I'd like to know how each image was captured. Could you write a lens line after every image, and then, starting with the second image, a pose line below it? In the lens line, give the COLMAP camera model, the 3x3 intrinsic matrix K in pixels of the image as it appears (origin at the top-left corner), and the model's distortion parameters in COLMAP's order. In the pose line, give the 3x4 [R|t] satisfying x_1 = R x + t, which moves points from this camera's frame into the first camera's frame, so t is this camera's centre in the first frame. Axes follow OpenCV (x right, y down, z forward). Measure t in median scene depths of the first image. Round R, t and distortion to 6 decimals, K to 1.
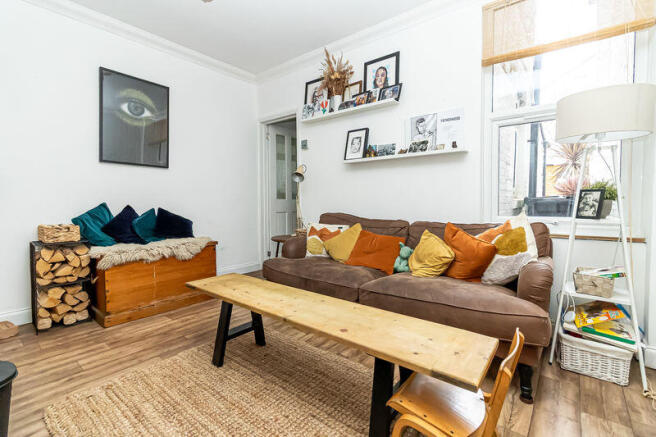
lens RADIAL K [[300.8, 0, 333.9], [0, 300.8, 206.7], [0, 0, 1]] dist [-0.002521, -0.000296]
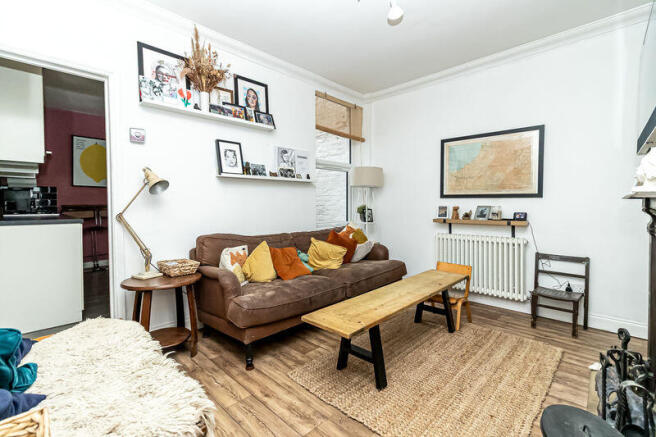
lens RADIAL K [[300.8, 0, 324.4], [0, 300.8, 207.3], [0, 0, 1]] dist [-0.002521, -0.000296]
pose [[0.097219, -0.005293, 0.995249, -0.846688], [0.033321, 0.999443, 0.002061, -0.050242], [-0.994705, 0.032962, 0.097341, 0.659642]]
